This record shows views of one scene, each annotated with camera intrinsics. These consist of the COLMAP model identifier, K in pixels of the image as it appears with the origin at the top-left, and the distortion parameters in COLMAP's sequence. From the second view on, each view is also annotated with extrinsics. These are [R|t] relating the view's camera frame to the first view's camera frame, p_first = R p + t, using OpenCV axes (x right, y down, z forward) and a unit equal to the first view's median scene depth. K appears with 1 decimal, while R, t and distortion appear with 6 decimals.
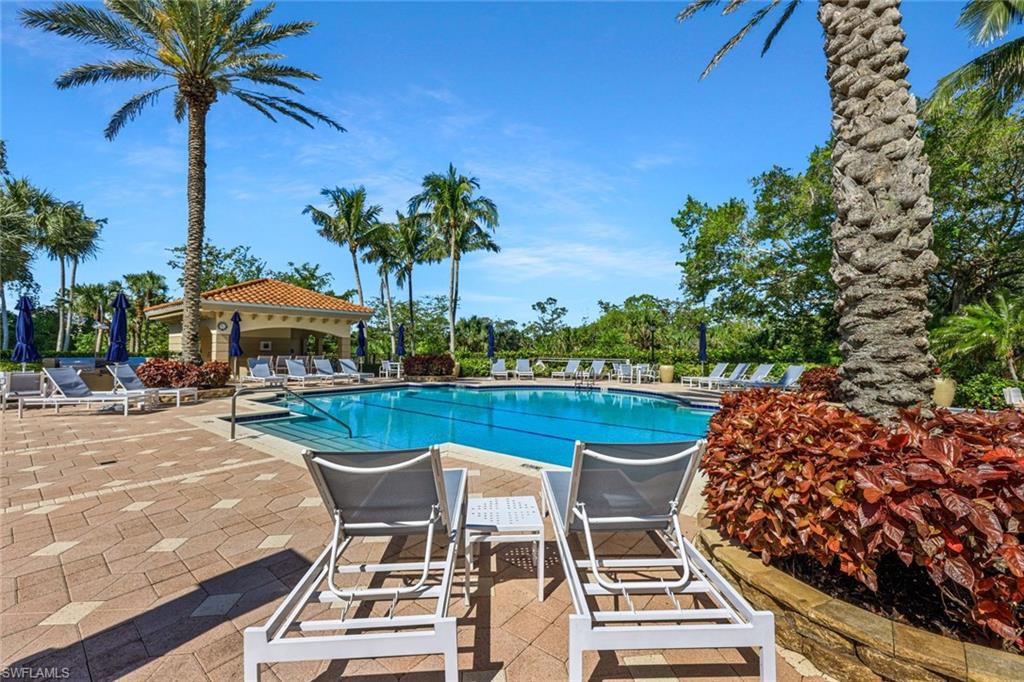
lens RADIAL K [[415.9, 0, 501.5], [0, 415.9, 342.0], [0, 0, 1]] dist [-0.000787, 0.000016]
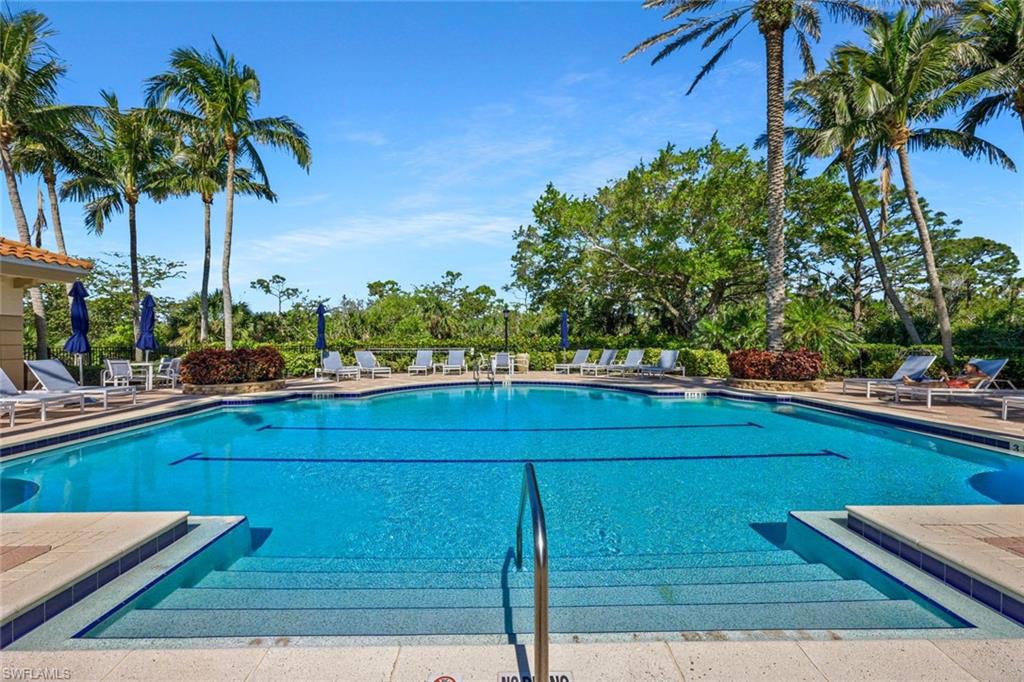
lens RADIAL K [[419.4, 0, 512.0], [0, 419.4, 335.8], [0, 0, 1]] dist [-0.000907, 0.000032]
pose [[0.758752, -0.001774, 0.651377, -0.212587], [-0.006714, 0.999922, 0.010544, 0.003863], [-0.651345, -0.012373, 0.758681, 0.224181]]
